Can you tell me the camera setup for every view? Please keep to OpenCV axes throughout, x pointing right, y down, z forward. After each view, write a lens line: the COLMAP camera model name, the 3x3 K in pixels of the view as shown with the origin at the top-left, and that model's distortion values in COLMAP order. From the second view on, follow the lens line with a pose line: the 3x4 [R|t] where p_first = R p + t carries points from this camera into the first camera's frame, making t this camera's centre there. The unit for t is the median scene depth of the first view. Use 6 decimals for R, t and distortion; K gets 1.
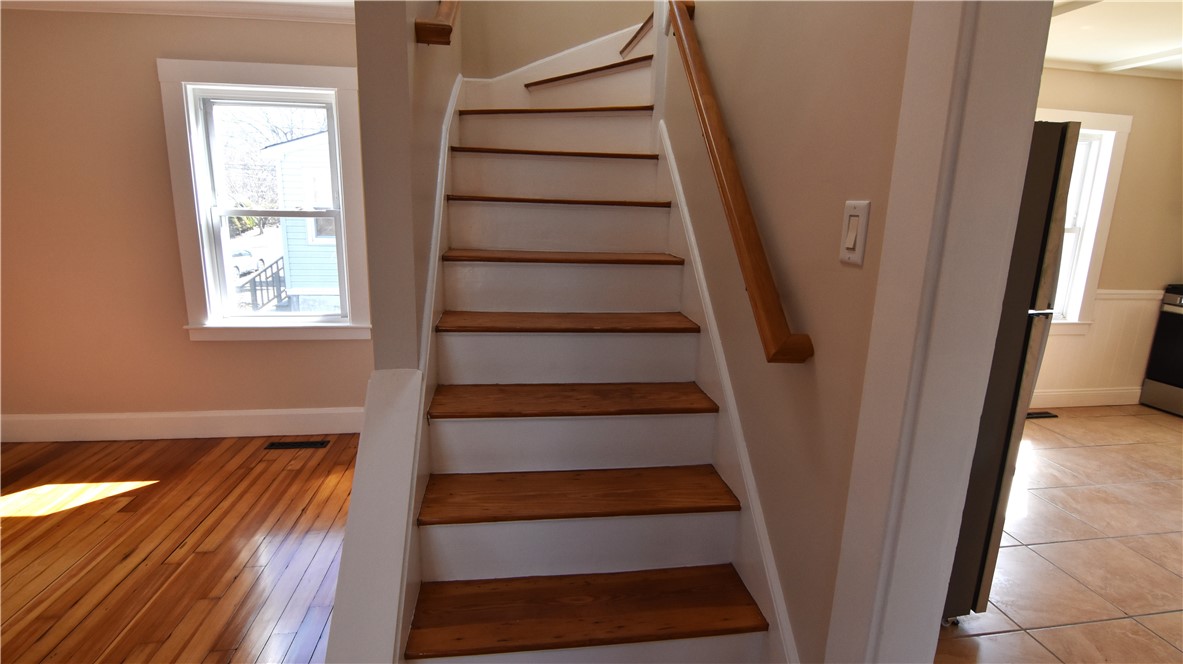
lens RADIAL K [[575.3, 0, 591.5], [0, 575.3, 332.0], [0, 0, 1]] dist [-0.015182, -0.001304]
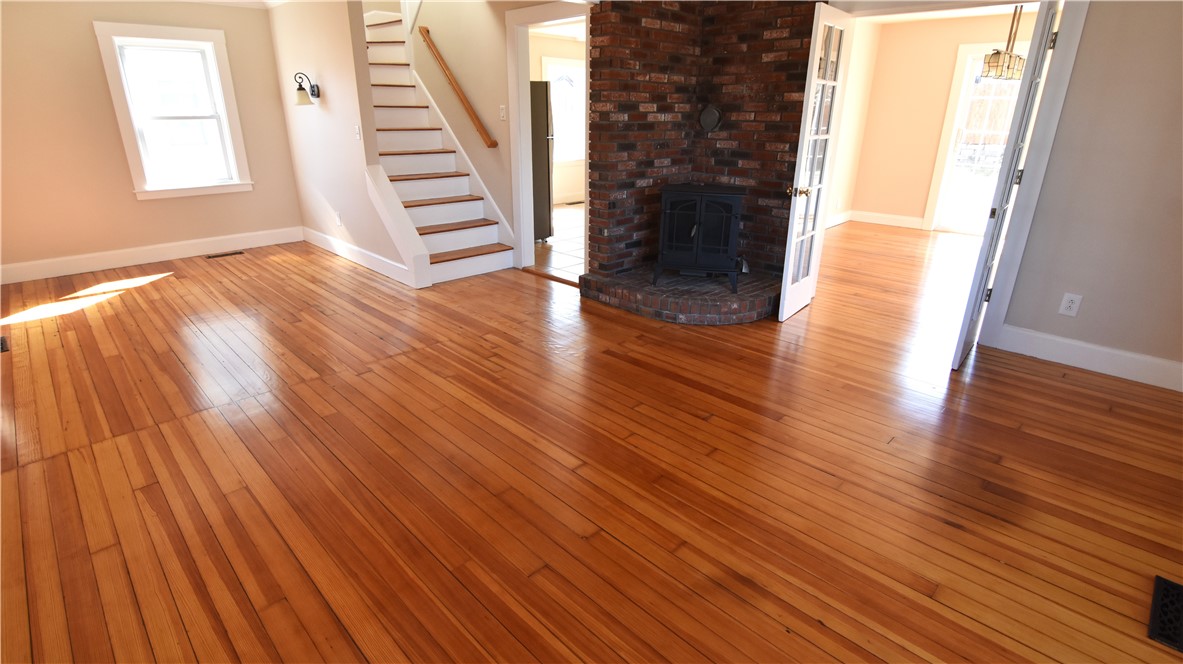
lens RADIAL K [[575.3, 0, 591.5], [0, 575.3, 332.0], [0, 0, 1]] dist [-0.015182, -0.001304]
pose [[0.804750, -0.232774, 0.546071, -0.873967], [0.140994, 0.968538, 0.205074, 0.317144], [-0.576626, -0.088041, 0.812251, -1.524600]]
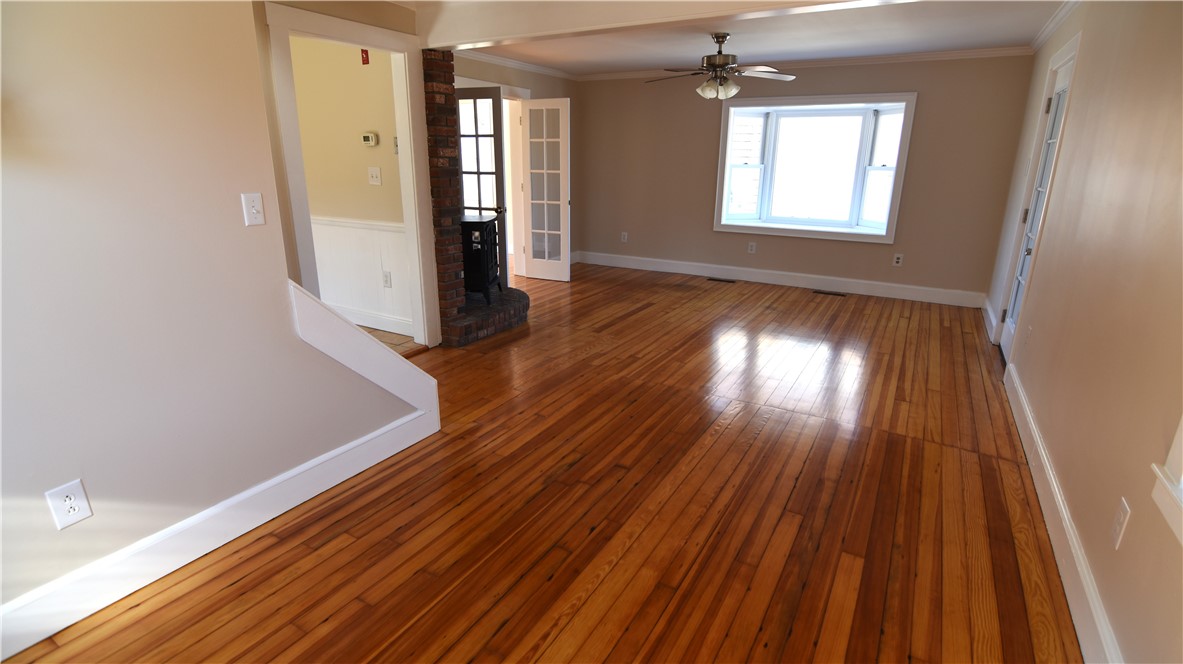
lens RADIAL K [[575.3, 0, 591.5], [0, 575.3, 332.0], [0, 0, 1]] dist [-0.015182, -0.001304]
pose [[-0.784532, -0.214730, 0.581722, -1.203892], [0.099237, 0.882559, 0.459611, -0.255821], [-0.612096, 0.418308, -0.671086, 1.045463]]
